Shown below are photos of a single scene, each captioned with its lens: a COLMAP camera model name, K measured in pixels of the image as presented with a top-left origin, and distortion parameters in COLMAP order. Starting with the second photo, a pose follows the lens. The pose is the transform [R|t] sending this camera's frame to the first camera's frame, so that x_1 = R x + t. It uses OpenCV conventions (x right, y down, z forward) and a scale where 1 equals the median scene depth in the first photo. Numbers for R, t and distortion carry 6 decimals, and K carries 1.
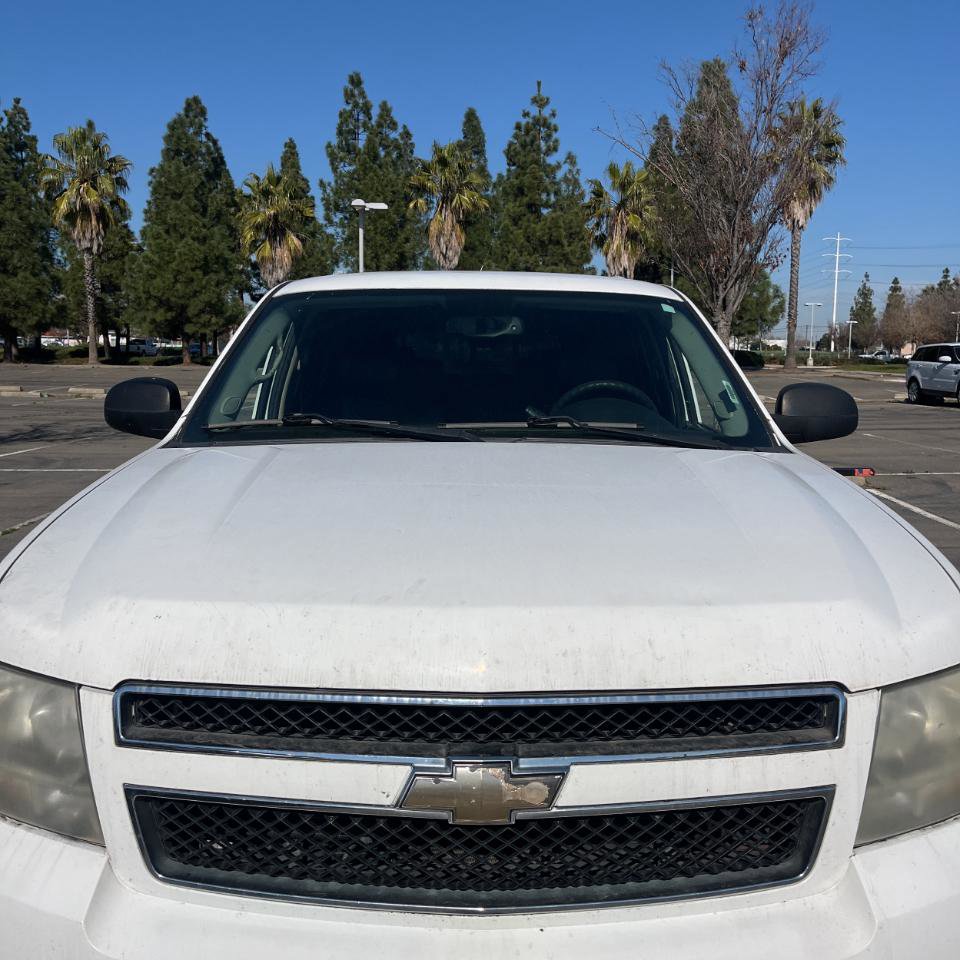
lens RADIAL K [[971.6, 0, 484.6], [0, 971.6, 468.9], [0, 0, 1]] dist [0.022662, 0.000000]
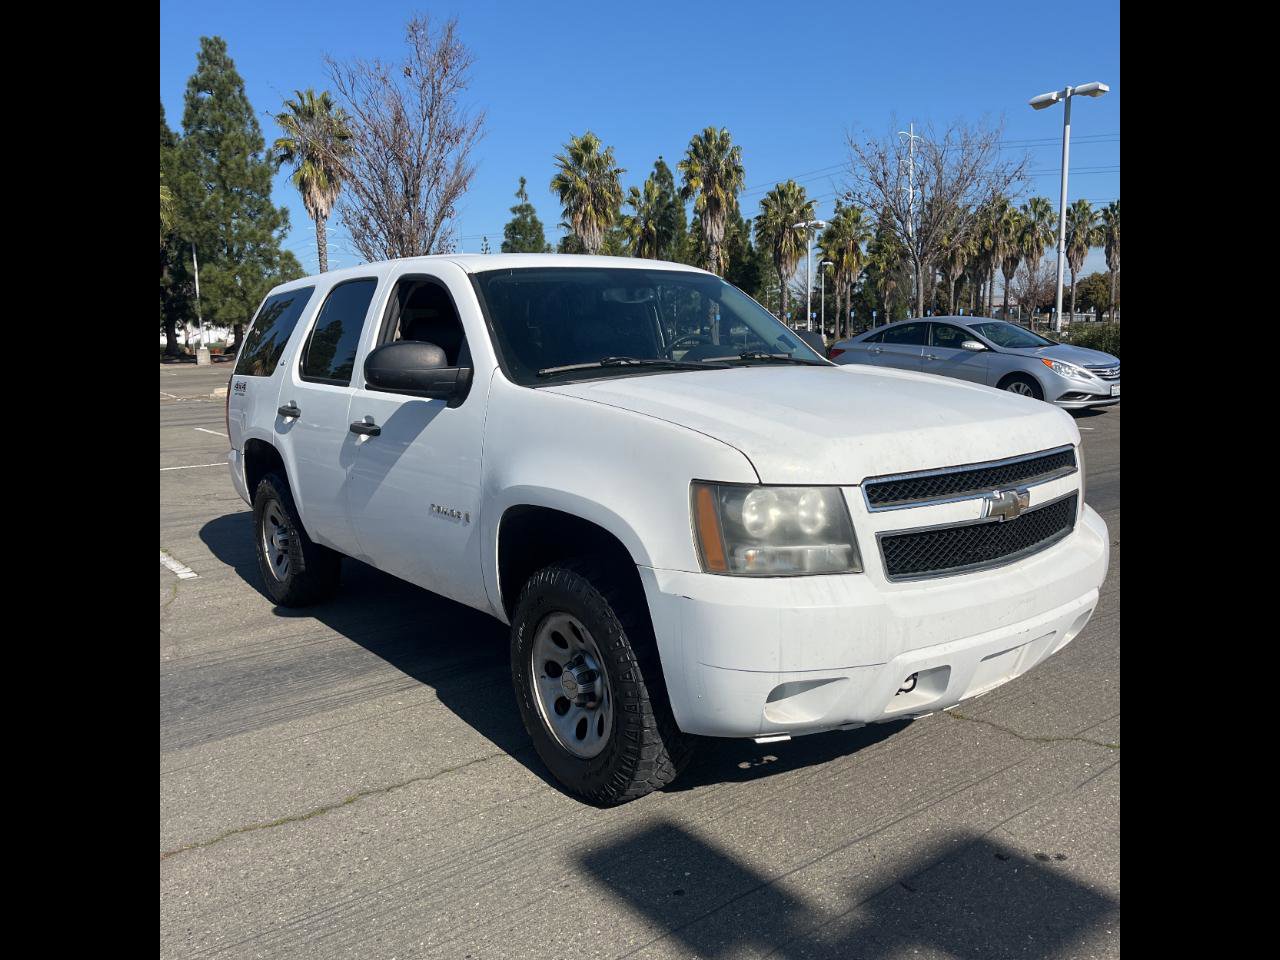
lens RADIAL K [[972.8, 0, 641.0], [0, 972.8, 464.1], [0, 0, 1]] dist [0.023762, -0.008759]
pose [[0.792869, -0.105891, 0.600121, -0.058330], [0.102323, 0.993939, 0.040193, 0.002456], [-0.600740, 0.029539, 0.798899, -0.006603]]
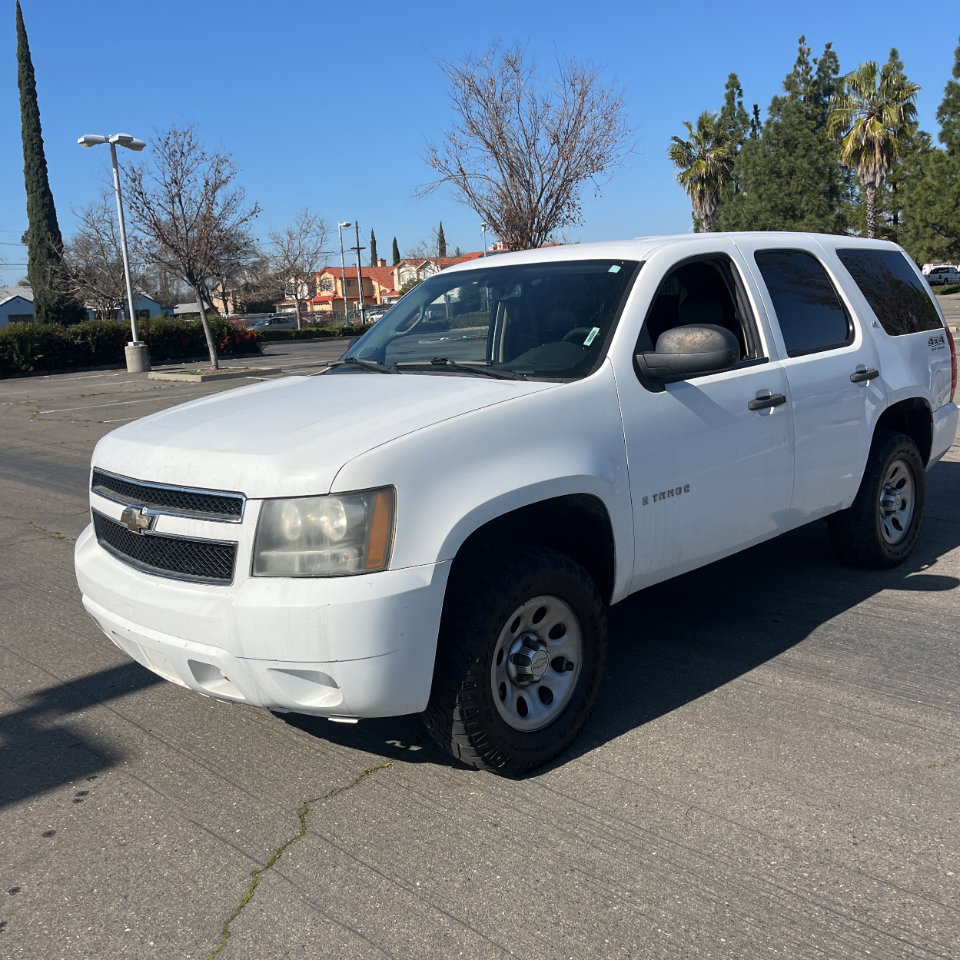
lens RADIAL K [[971.6, 0, 483.8], [0, 971.6, 466.2], [0, 0, 1]] dist [0.022662, 0.000000]
pose [[0.692904, 0.066419, -0.717964, 0.071158], [-0.019293, 0.997100, 0.073622, 0.000193], [0.720772, -0.037162, 0.692175, -0.001183]]
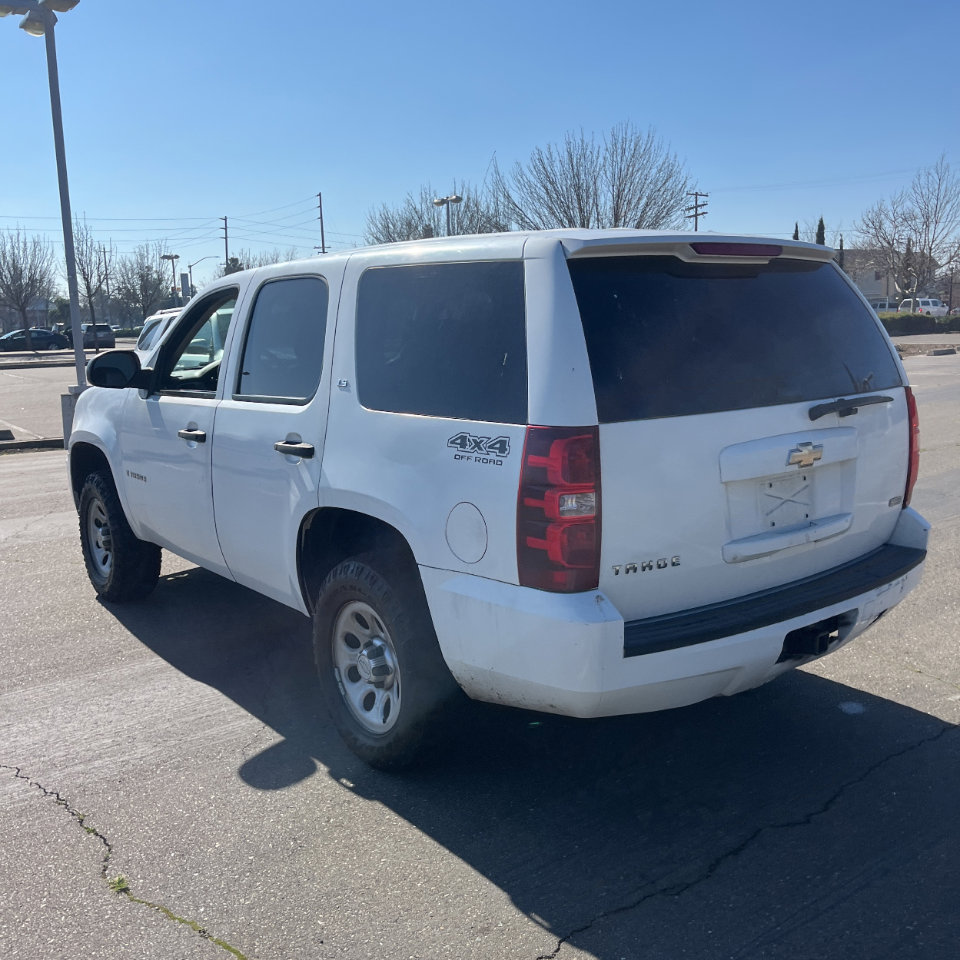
lens RADIAL K [[971.6, 0, 489.1], [0, 971.6, 476.1], [0, 0, 1]] dist [0.022662, 0.000000]
pose [[-0.793809, 0.108275, -0.598451, 0.056807], [-0.054510, 0.967397, 0.247330, -0.021455], [0.605719, 0.228955, -0.762026, 0.179077]]
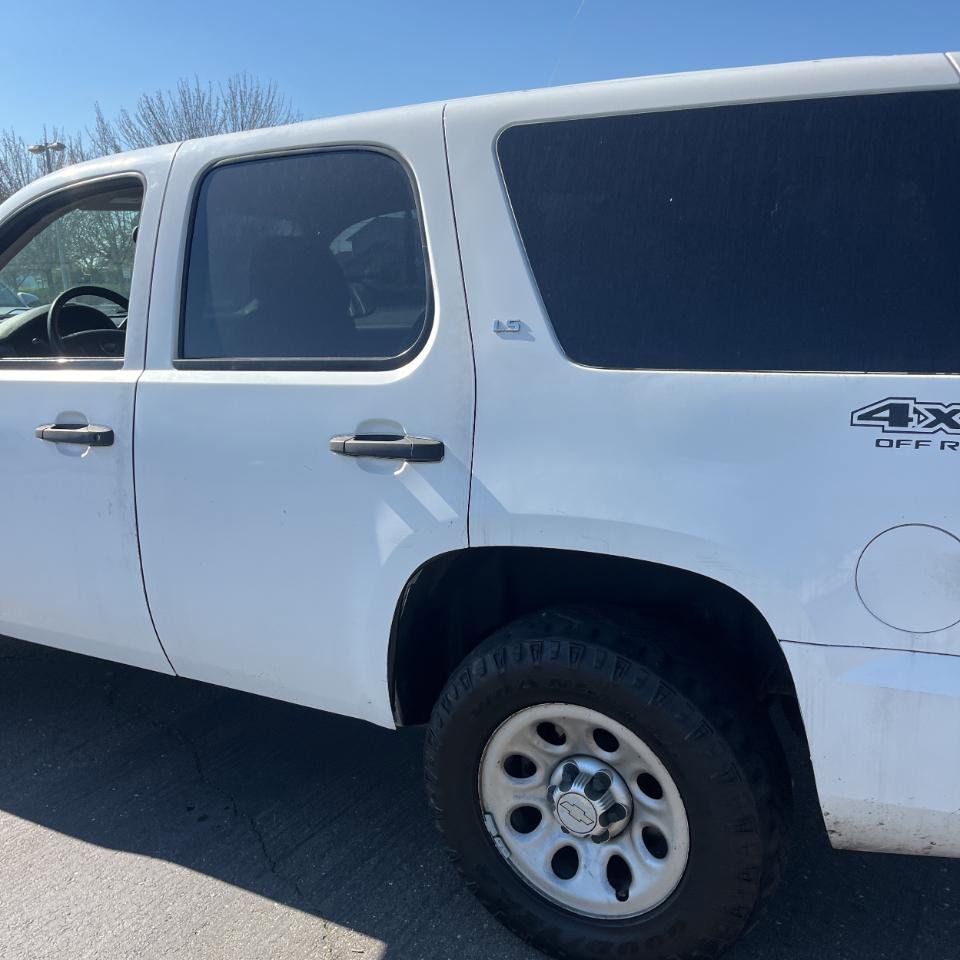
lens RADIAL K [[971.6, 0, 485.8], [0, 971.6, 475.9], [0, 0, 1]] dist [0.022662, 0.000000]
pose [[-0.497897, 0.178162, -0.848738, 0.057764], [-0.079856, 0.965094, 0.249433, -0.013224], [0.863552, 0.191969, -0.466290, 0.132603]]
